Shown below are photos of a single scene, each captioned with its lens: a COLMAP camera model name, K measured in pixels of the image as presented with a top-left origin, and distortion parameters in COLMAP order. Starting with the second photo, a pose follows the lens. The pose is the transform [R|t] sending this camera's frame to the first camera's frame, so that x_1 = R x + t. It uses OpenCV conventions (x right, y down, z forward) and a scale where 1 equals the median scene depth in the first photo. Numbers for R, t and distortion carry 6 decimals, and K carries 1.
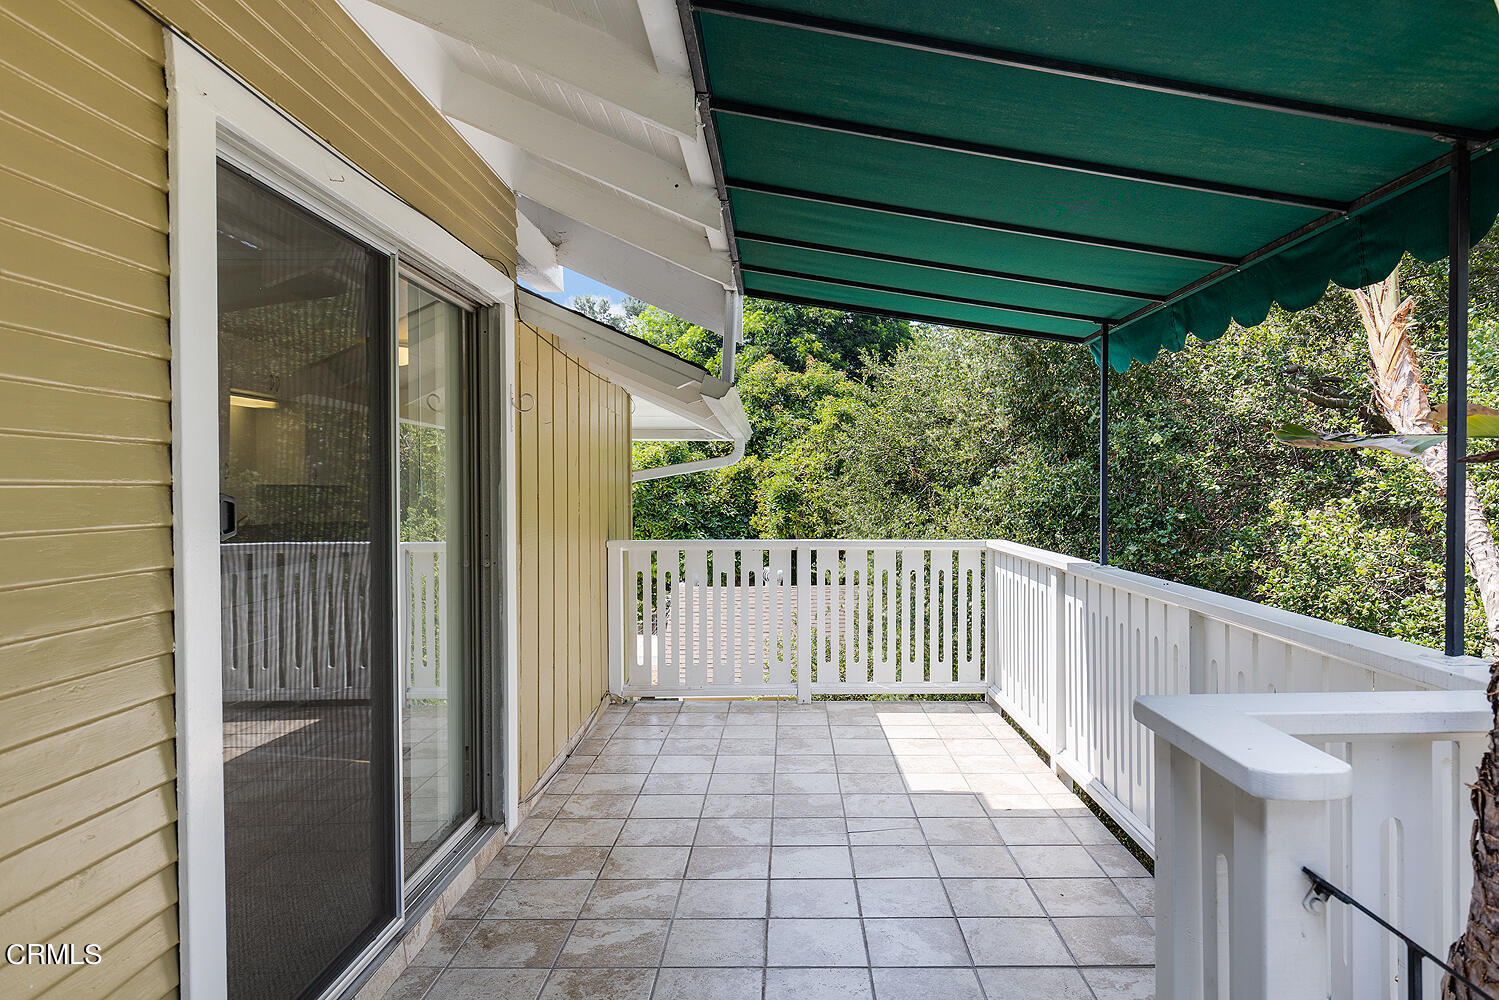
lens RADIAL K [[919.4, 0, 799.2], [0, 919.4, 491.4], [0, 0, 1]] dist [0.002295, 0.001726]
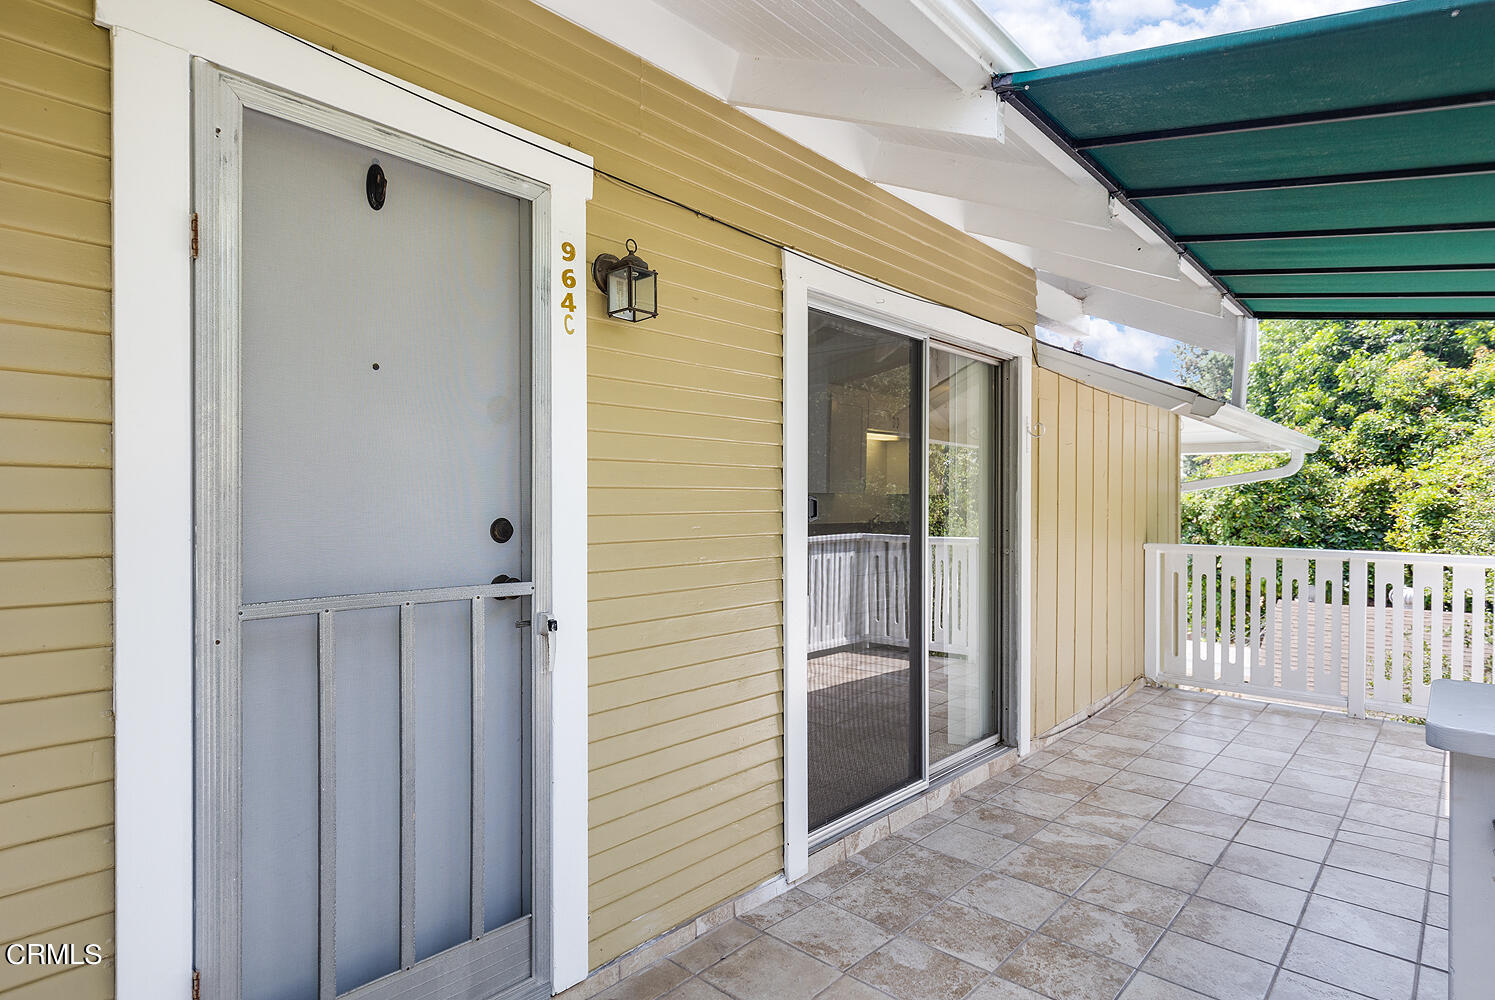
lens RADIAL K [[805.3, 0, 747.5], [0, 805.3, 500.0], [0, 0, 1]] dist [0.001567, 0.000374]
pose [[0.734701, 0.007338, -0.678351, 0.169374], [-0.009439, 0.999955, 0.000594, 0.005821], [0.678325, 0.005967, 0.734738, -0.114425]]
